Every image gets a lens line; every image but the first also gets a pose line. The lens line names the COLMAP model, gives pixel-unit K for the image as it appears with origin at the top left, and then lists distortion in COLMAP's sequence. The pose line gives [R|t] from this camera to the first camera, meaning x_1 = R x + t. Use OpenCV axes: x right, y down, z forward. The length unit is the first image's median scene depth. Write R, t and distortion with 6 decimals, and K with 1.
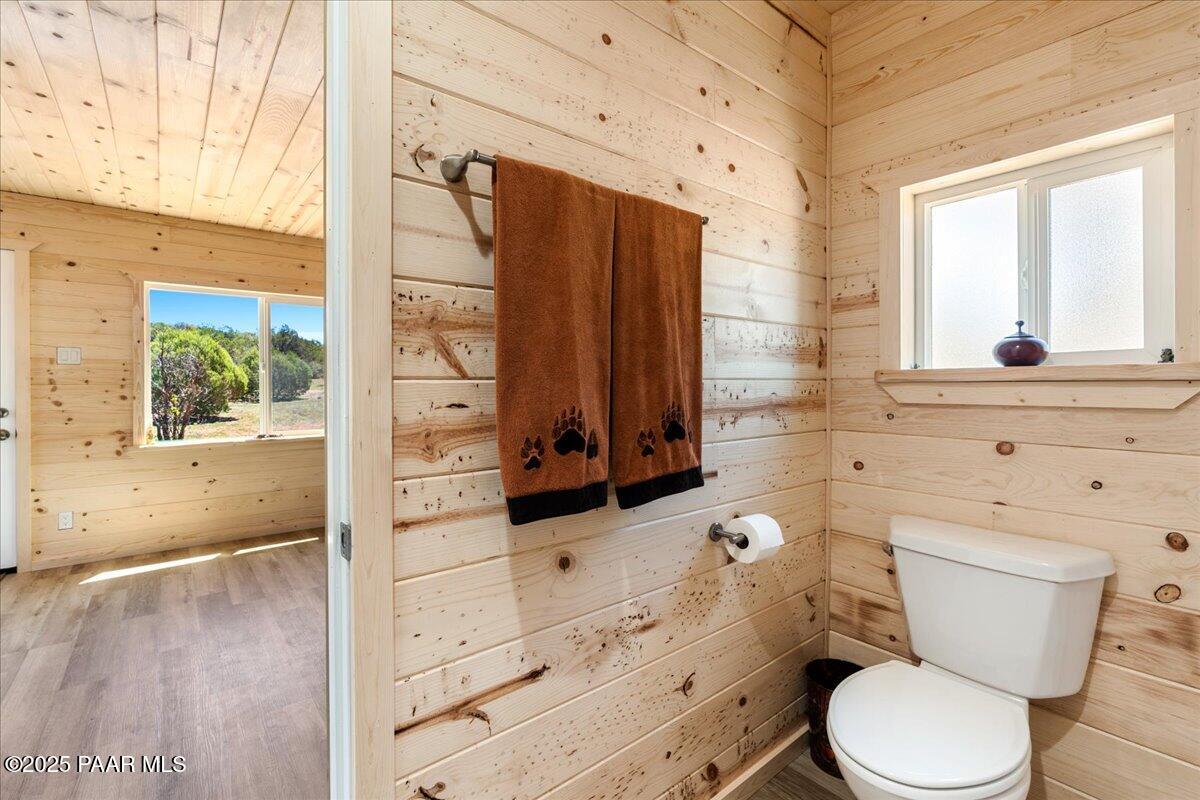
lens RADIAL K [[534.5, 0, 596.6], [0, 534.5, 386.7], [0, 0, 1]] dist [-0.002201, 0.000382]
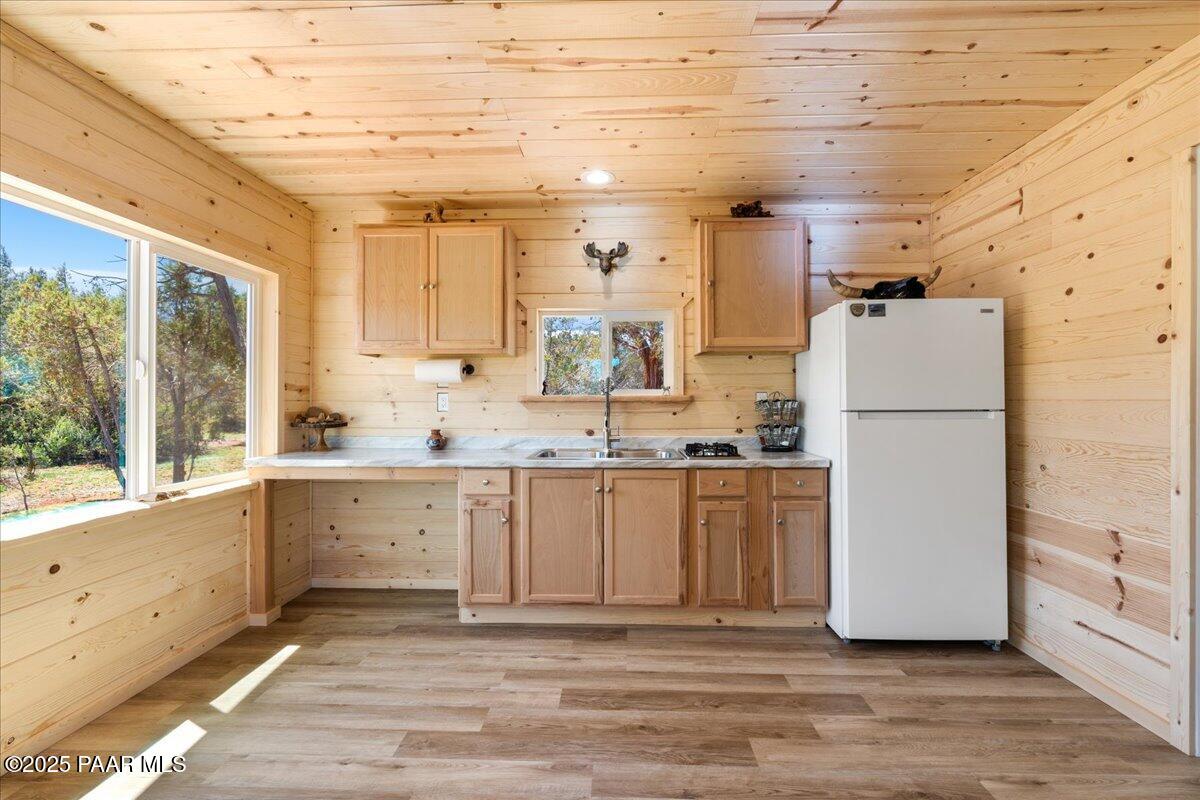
lens RADIAL K [[537.5, 0, 600.0], [0, 537.5, 400.0], [0, 0, 1]] dist [-0.004800, 0.000502]
pose [[0.658209, 0.005112, 0.752818, -0.839508], [0.000596, 0.999973, -0.007312, -0.001245], [-0.752835, 0.005262, 0.658189, 0.340290]]
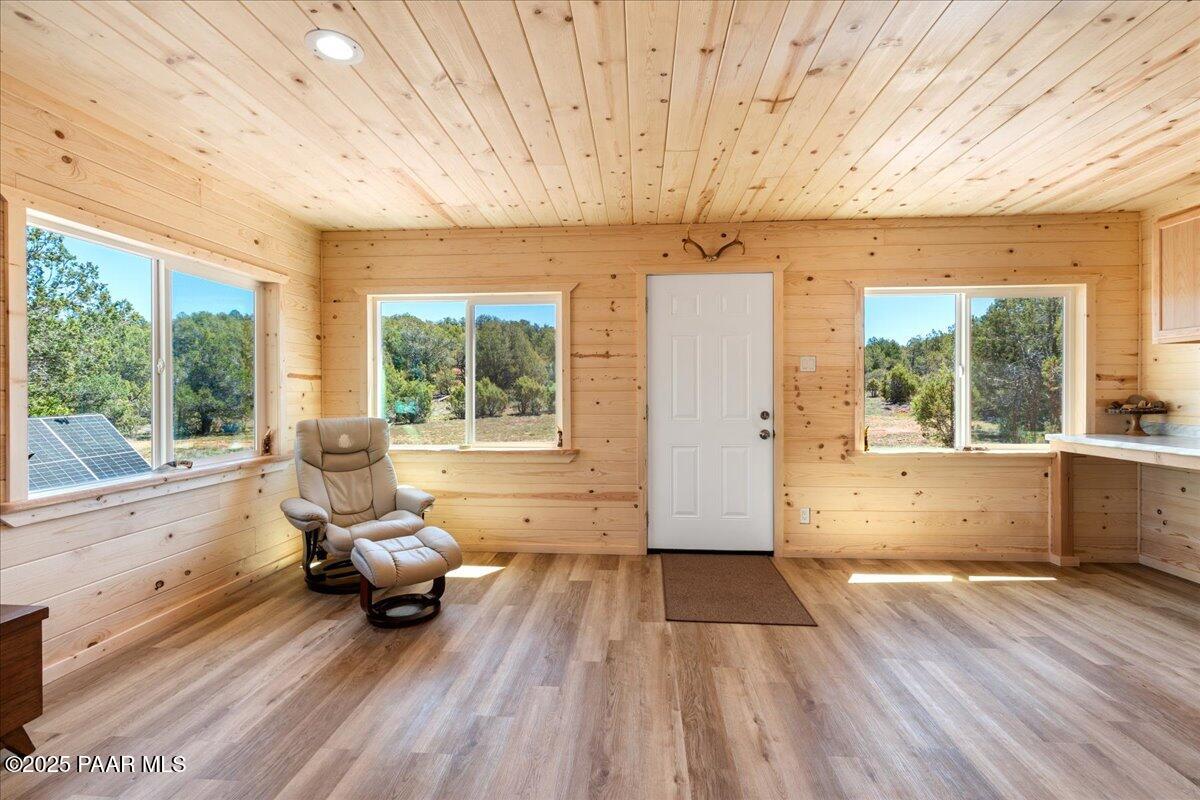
lens RADIAL K [[533.4, 0, 605.8], [0, 533.4, 396.5], [0, 0, 1]] dist [-0.001259, 0.000617]
pose [[0.731309, 0.005044, -0.682028, -0.521033], [-0.001029, 0.999980, 0.006291, 0.001534], [0.682046, -0.003899, 0.731299, -0.066778]]
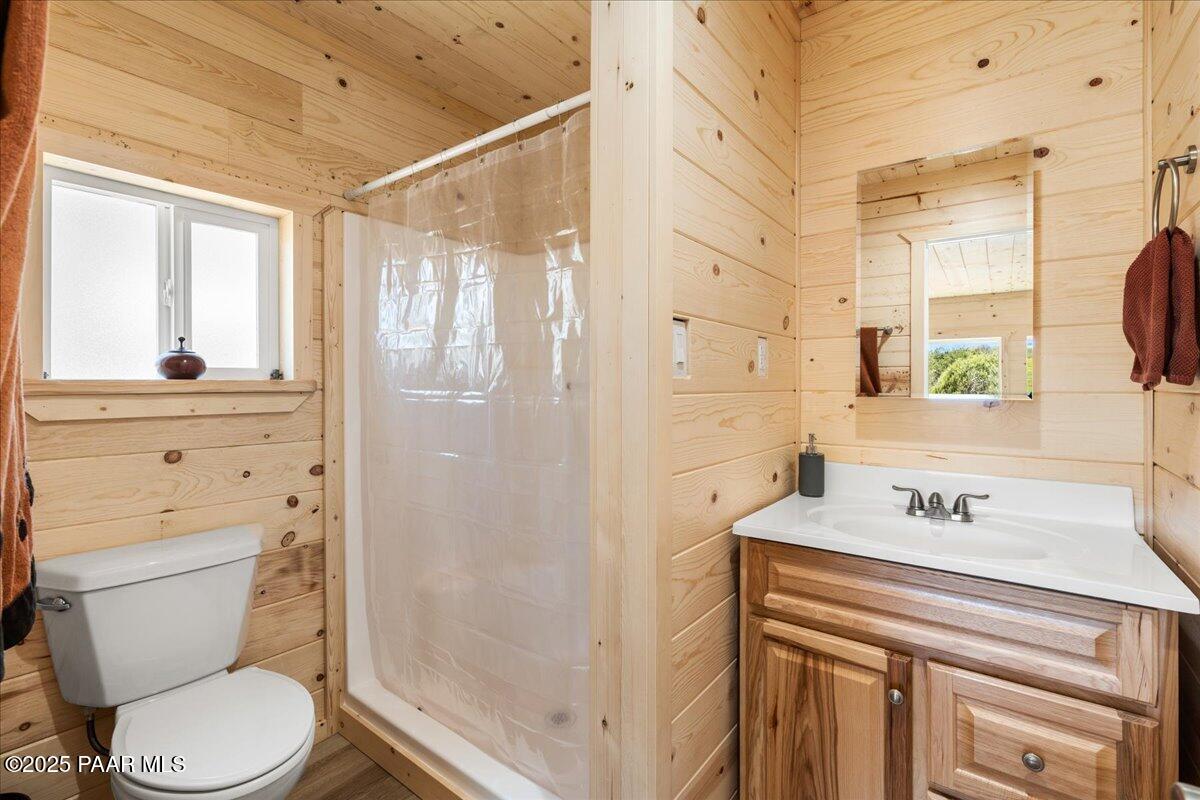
lens RADIAL K [[534.5, 0, 596.6], [0, 534.5, 386.7], [0, 0, 1]] dist [-0.002201, 0.000382]
pose [[-0.228536, 0.001283, 0.973535, -0.171904], [0.004412, 0.999990, -0.000283, -0.007307], [-0.973525, 0.004230, -0.228540, 0.164469]]
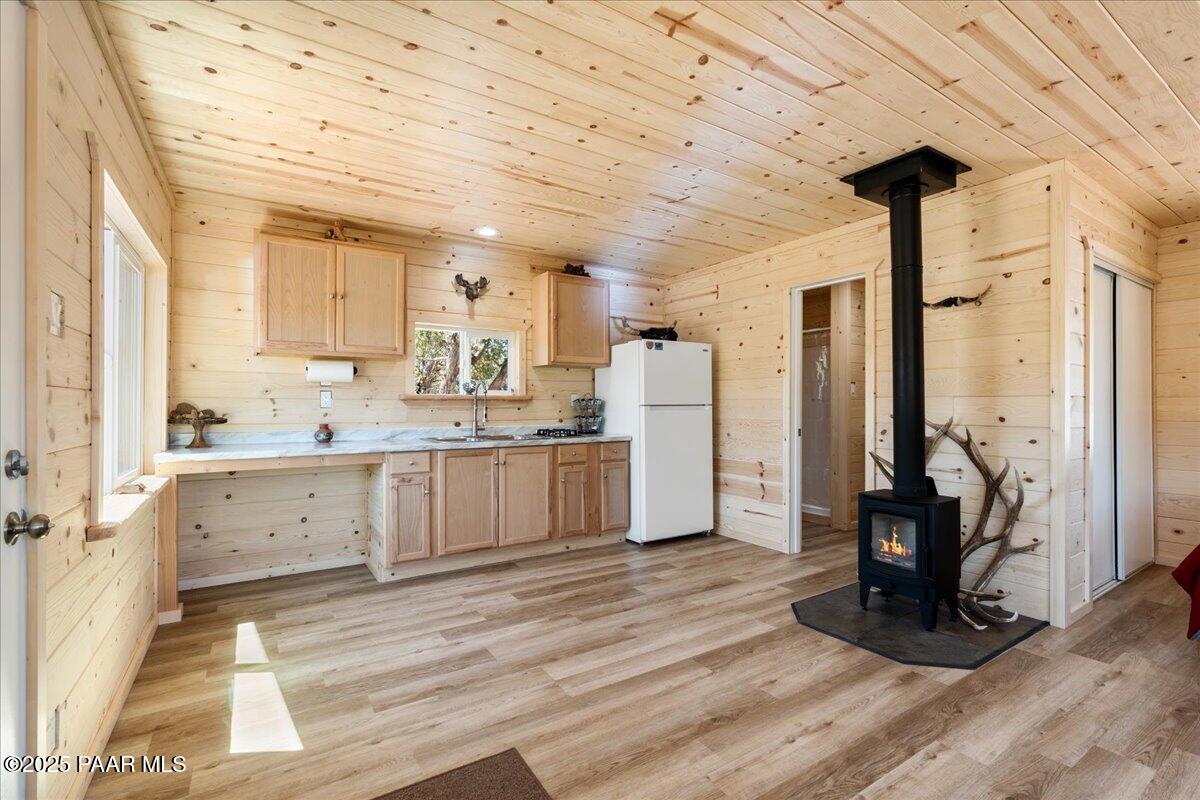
lens RADIAL K [[536.7, 0, 599.4], [0, 536.7, 404.0], [0, 0, 1]] dist [-0.002286, 0.000058]
pose [[0.111264, 0.005556, 0.993775, -1.269270], [0.002974, 0.999978, -0.005923, 0.011887], [-0.993786, 0.003614, 0.111245, 0.523707]]
